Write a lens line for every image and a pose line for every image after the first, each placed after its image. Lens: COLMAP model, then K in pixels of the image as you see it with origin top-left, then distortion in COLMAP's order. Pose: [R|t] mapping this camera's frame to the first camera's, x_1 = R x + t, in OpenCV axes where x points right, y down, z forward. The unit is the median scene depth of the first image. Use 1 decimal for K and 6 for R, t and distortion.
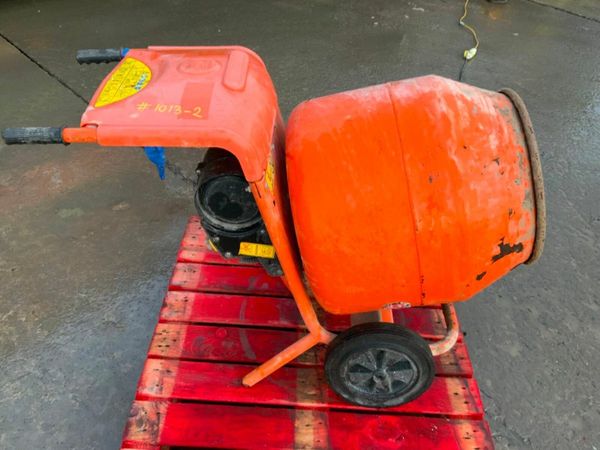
lens RADIAL K [[494.3, 0, 300.0], [0, 494.3, 225.0], [0, 0, 1]] dist [0.096518, -0.179366]
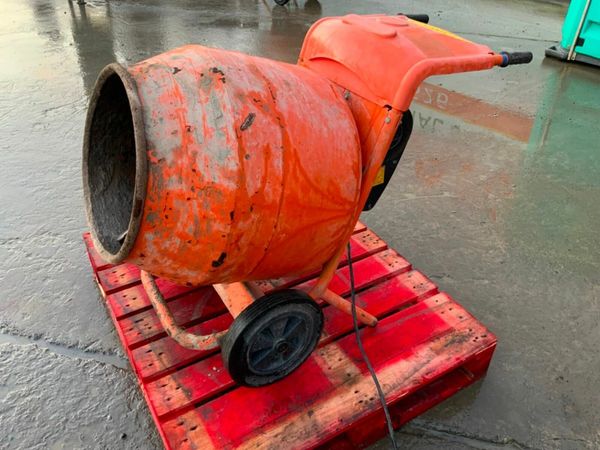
lens RADIAL K [[494.3, 0, 300.0], [0, 494.3, 225.0], [0, 0, 1]] dist [0.096518, -0.179366]
pose [[-0.839669, 0.231681, -0.491203, 0.554771], [-0.419169, 0.298637, 0.857387, -0.890514], [0.345332, 0.925819, -0.153643, 1.246305]]
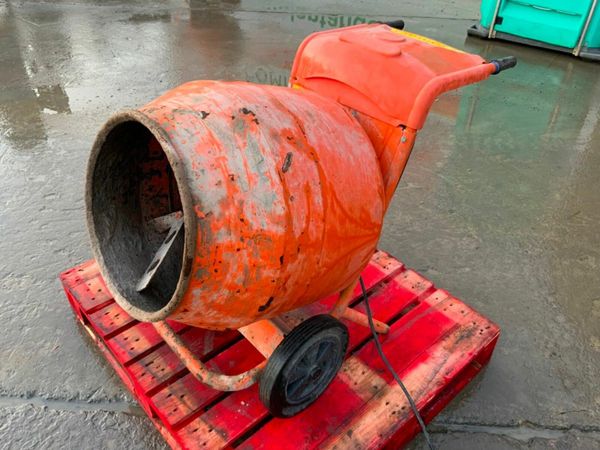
lens RADIAL K [[494.3, 0, 300.0], [0, 494.3, 225.0], [0, 0, 1]] dist [0.096518, -0.179366]
pose [[-0.724974, 0.338069, -0.600102, 0.666690], [-0.510312, 0.321515, 0.797627, -0.820448], [0.462594, 0.884499, -0.060570, 1.096104]]
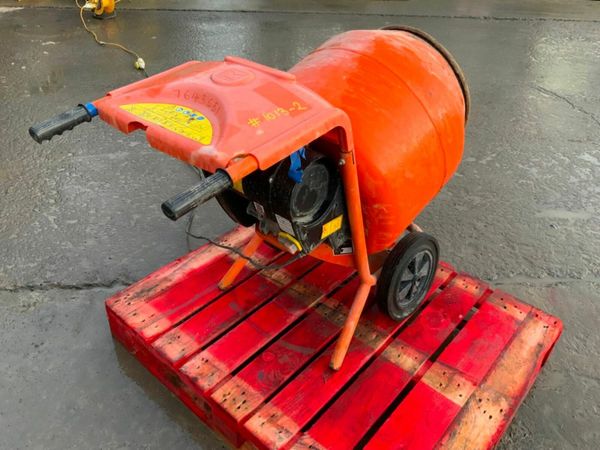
lens RADIAL K [[494.3, 0, 300.0], [0, 494.3, 225.0], [0, 0, 1]] dist [0.096518, -0.179366]
pose [[0.643994, -0.482171, 0.593955, -0.650410], [0.505168, 0.851064, 0.143164, -0.118174], [-0.574523, 0.207850, 0.791657, 0.187906]]
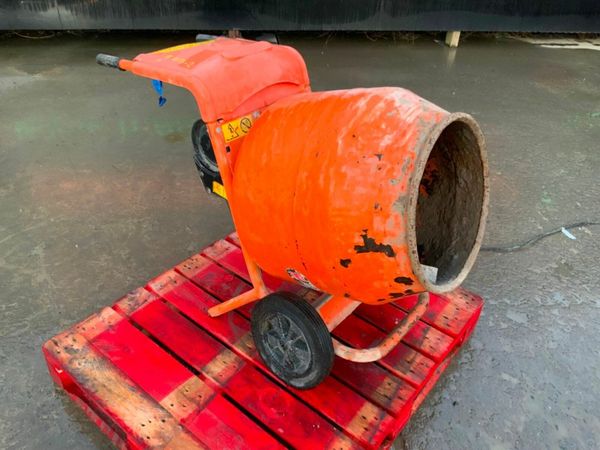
lens RADIAL K [[494.3, 0, 300.0], [0, 494.3, 225.0], [0, 0, 1]] dist [0.096518, -0.179366]
pose [[0.790523, 0.316491, -0.524316, 0.655506], [-0.390079, 0.920201, -0.032673, 0.081766], [0.472135, 0.230353, 0.850897, 0.037385]]
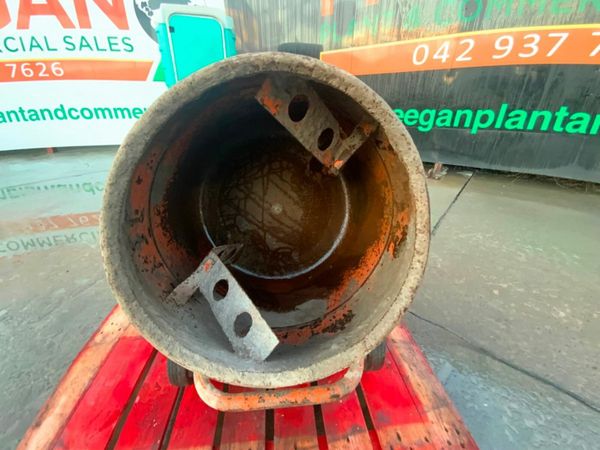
lens RADIAL K [[241.6, 0, 300.0], [0, 241.6, 225.0], [0, 0, 1]] dist [0.018807, -0.017618]
pose [[0.119224, 0.365416, -0.923178, 0.608299], [-0.647403, 0.733568, 0.206755, -0.159482], [0.752765, 0.573018, 0.324030, 0.858355]]
